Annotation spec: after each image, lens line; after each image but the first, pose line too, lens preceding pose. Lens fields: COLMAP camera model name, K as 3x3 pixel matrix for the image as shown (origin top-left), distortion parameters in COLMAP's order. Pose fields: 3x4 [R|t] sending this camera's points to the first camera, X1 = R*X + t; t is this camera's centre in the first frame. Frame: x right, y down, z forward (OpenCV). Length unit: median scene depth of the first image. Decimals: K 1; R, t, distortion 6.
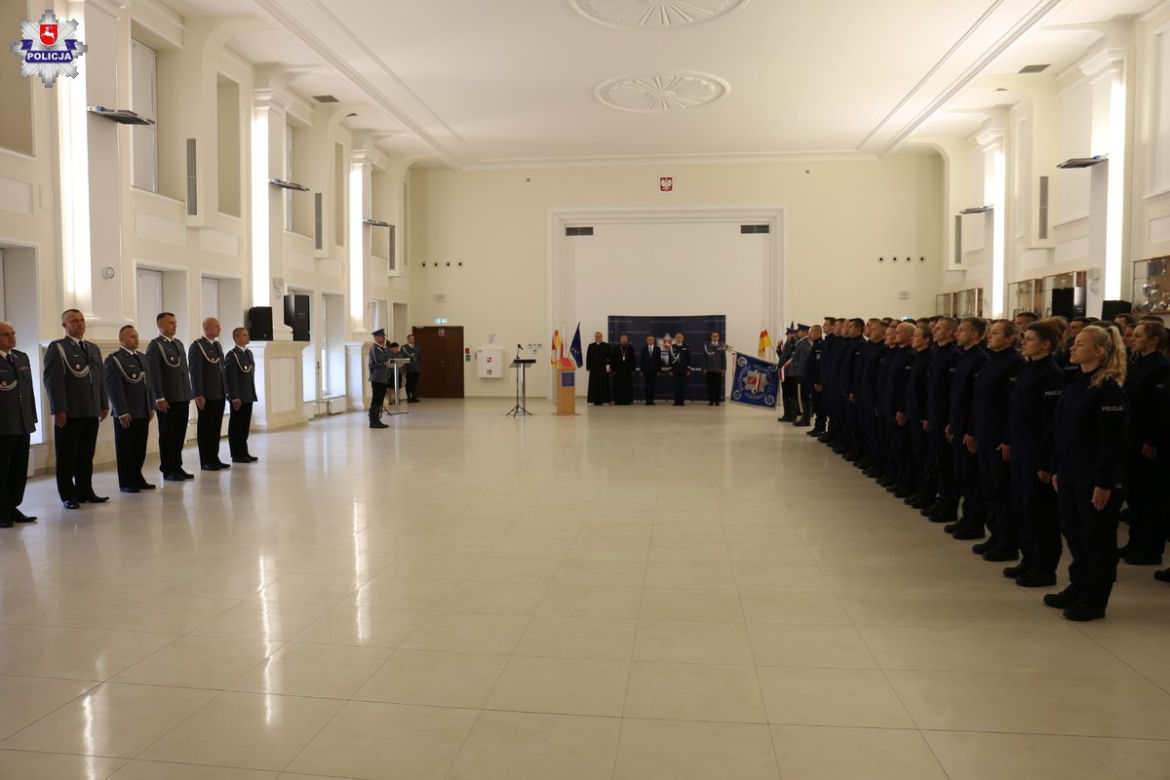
lens RADIAL K [[782.9, 0, 588.5], [0, 782.9, 387.3], [0, 0, 1]] dist [-0.039447, 0.013588]
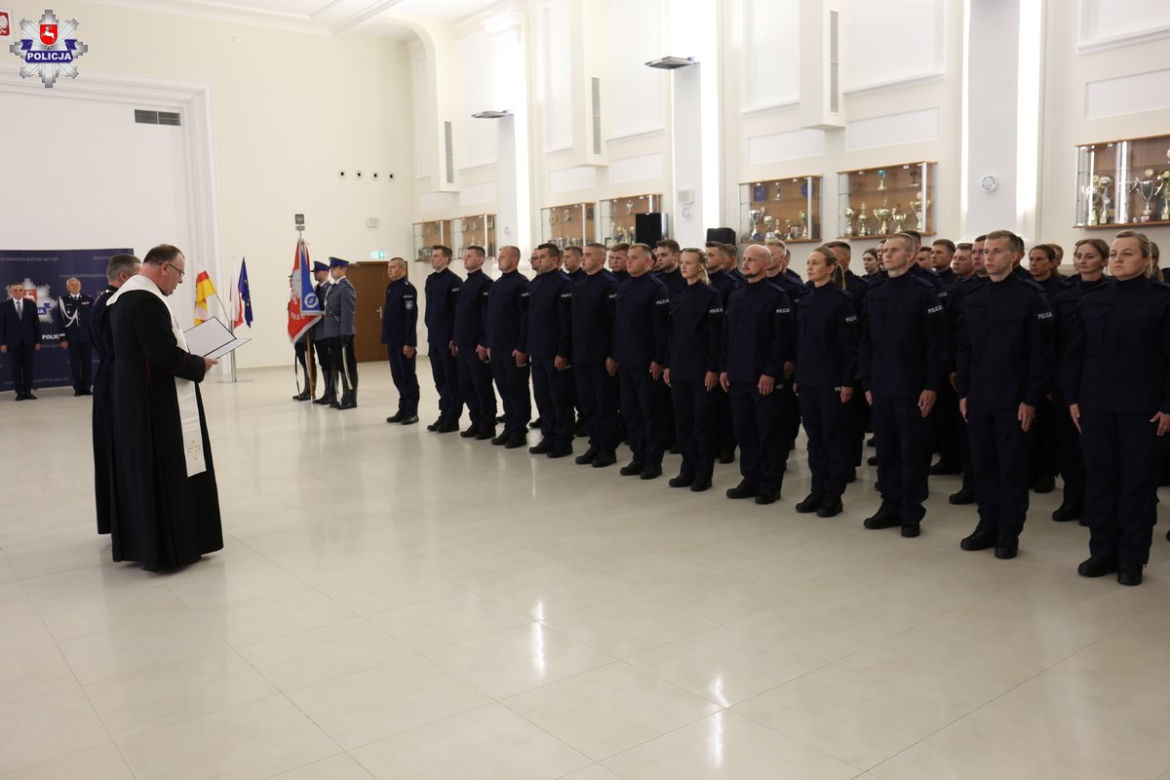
lens RADIAL K [[958.5, 0, 575.2], [0, 958.5, 388.7], [0, 0, 1]] dist [-0.055326, 0.022105]
pose [[0.721125, -0.089979, 0.686937, -0.142691], [0.059330, 0.995908, 0.068167, -0.012467], [-0.690260, -0.008401, 0.723513, 0.255154]]
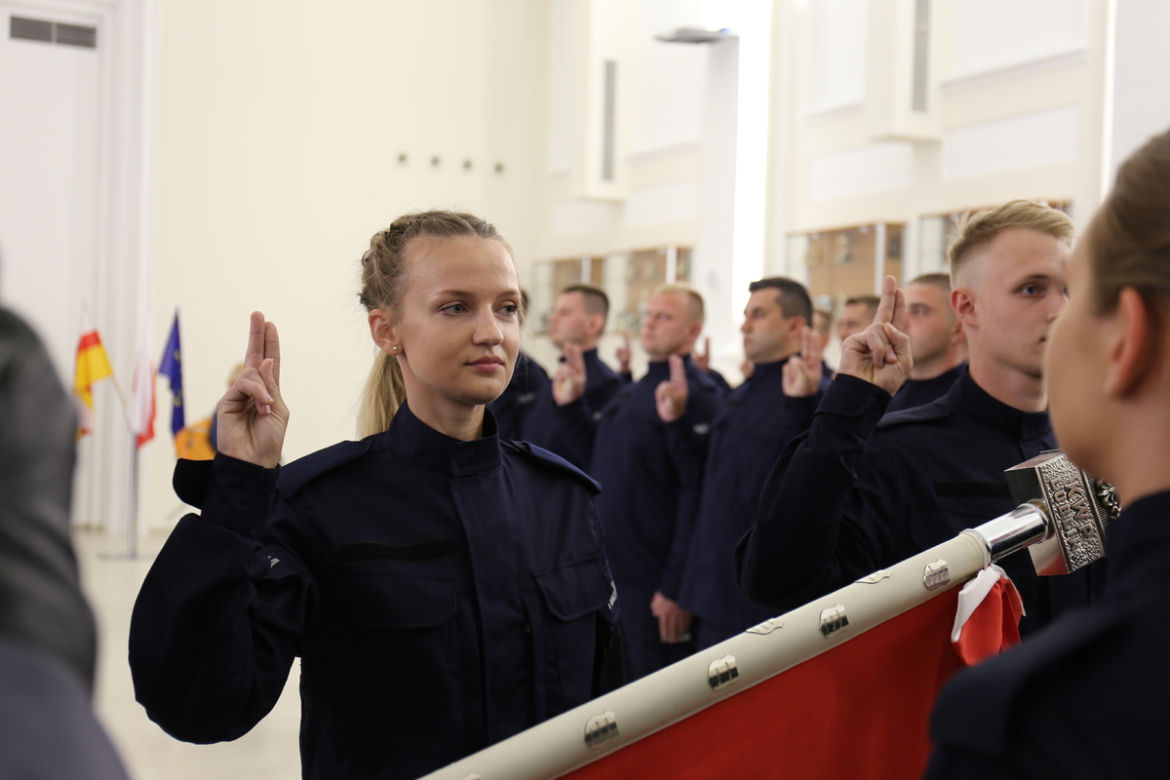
lens RADIAL K [[1527.4, 0, 588.5], [0, 1527.4, 388.4], [0, 0, 1]] dist [0.050226, 0.000000]
pose [[0.826712, 0.026302, 0.562011, 0.046690], [-0.001533, 0.999008, -0.044500, -0.025875], [-0.562624, 0.035927, 0.825932, 0.454887]]
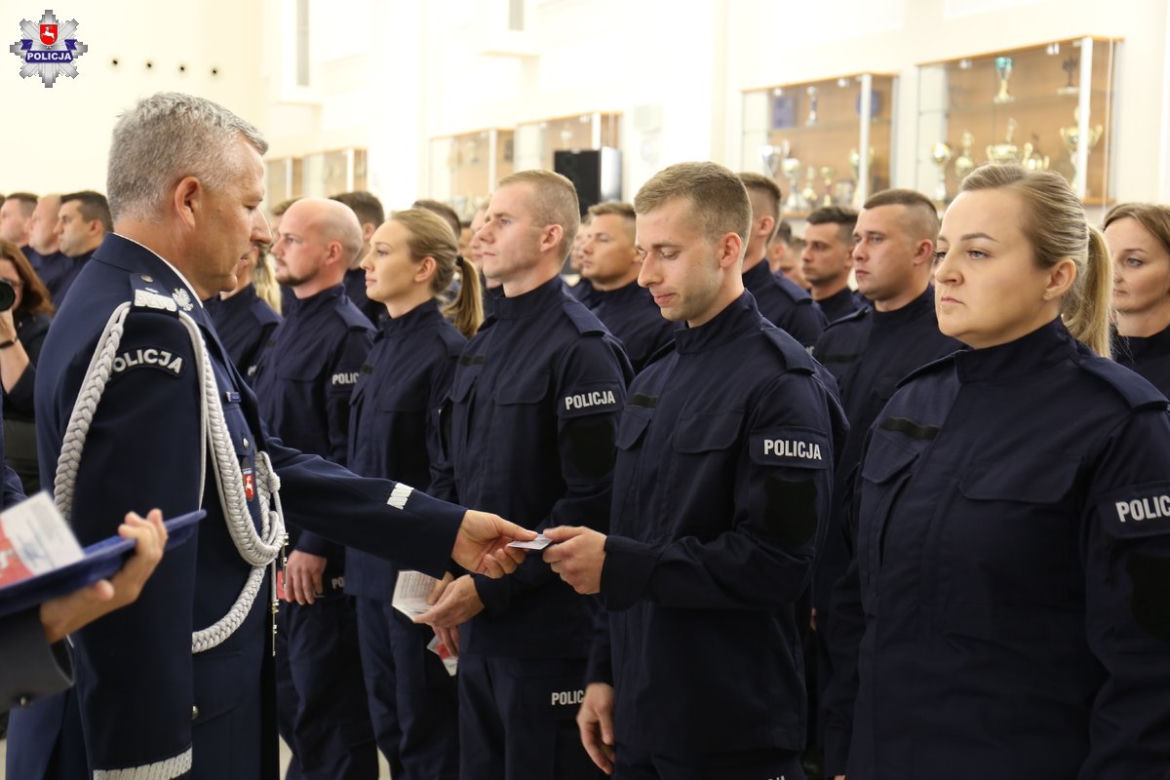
lens RADIAL K [[1612.5, 0, 591.7], [0, 1612.5, 389.6], [0, 0, 1]] dist [0.127779, 0.000000]
pose [[0.791484, -0.023813, 0.610726, 0.077335], [0.014777, 0.999694, 0.019829, -0.015123], [-0.611011, -0.006669, 0.791594, 0.263654]]
